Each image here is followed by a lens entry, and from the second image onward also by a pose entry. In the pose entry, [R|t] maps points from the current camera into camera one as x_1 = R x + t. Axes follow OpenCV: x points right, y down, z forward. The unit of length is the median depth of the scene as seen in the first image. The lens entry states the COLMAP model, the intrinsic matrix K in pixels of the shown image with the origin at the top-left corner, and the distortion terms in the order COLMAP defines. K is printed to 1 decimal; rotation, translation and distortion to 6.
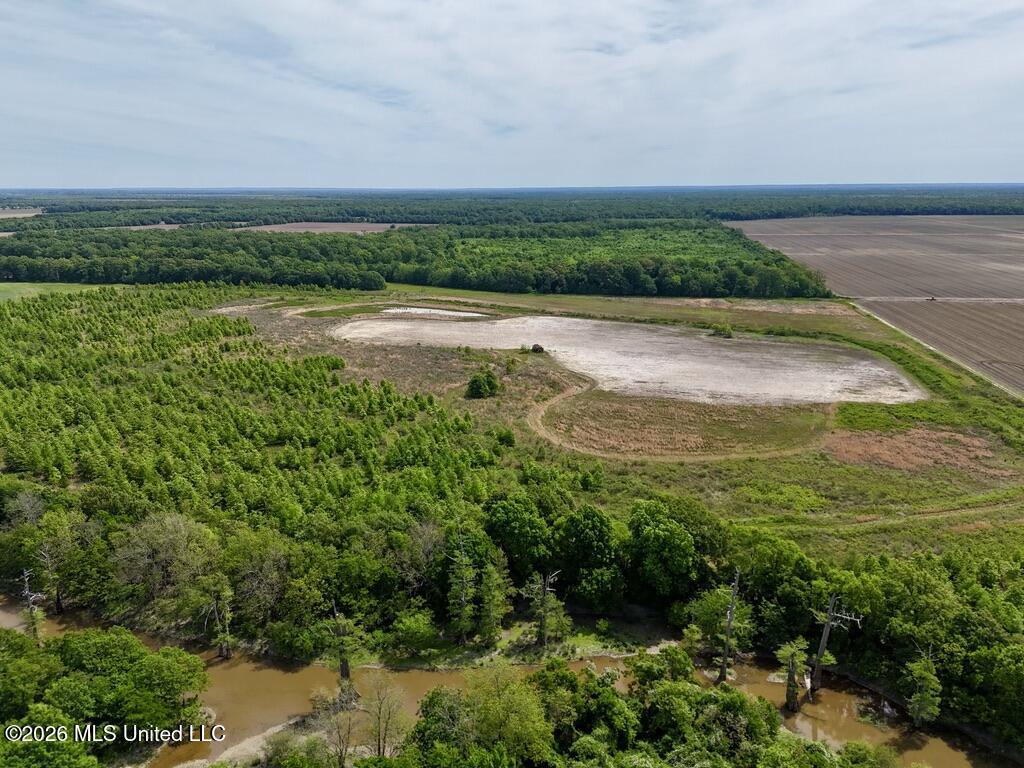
lens RADIAL K [[760.4, 0, 513.2], [0, 760.4, 391.7], [0, 0, 1]] dist [0.058992, -0.039128]
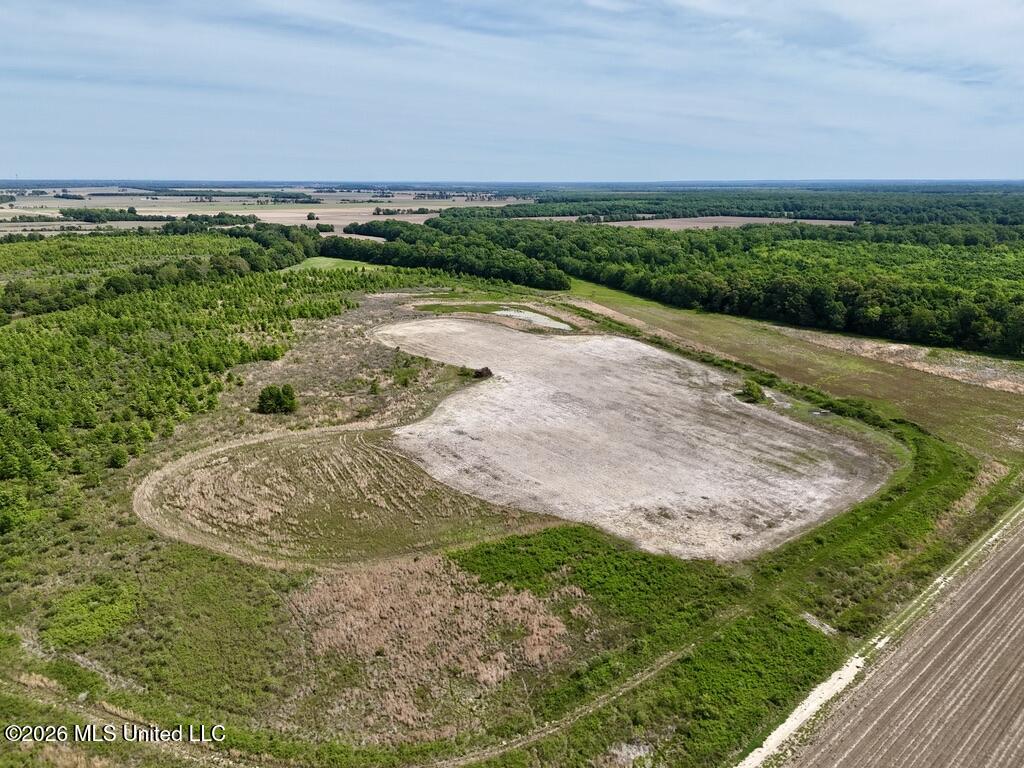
lens RADIAL K [[760.4, 0, 510.8], [0, 760.4, 375.2], [0, 0, 1]] dist [0.058992, -0.039128]
pose [[0.785759, 0.158286, -0.597937, 0.379187], [-0.164570, 0.985358, 0.044580, -0.065061], [0.596238, 0.063373, 0.800302, 0.229364]]
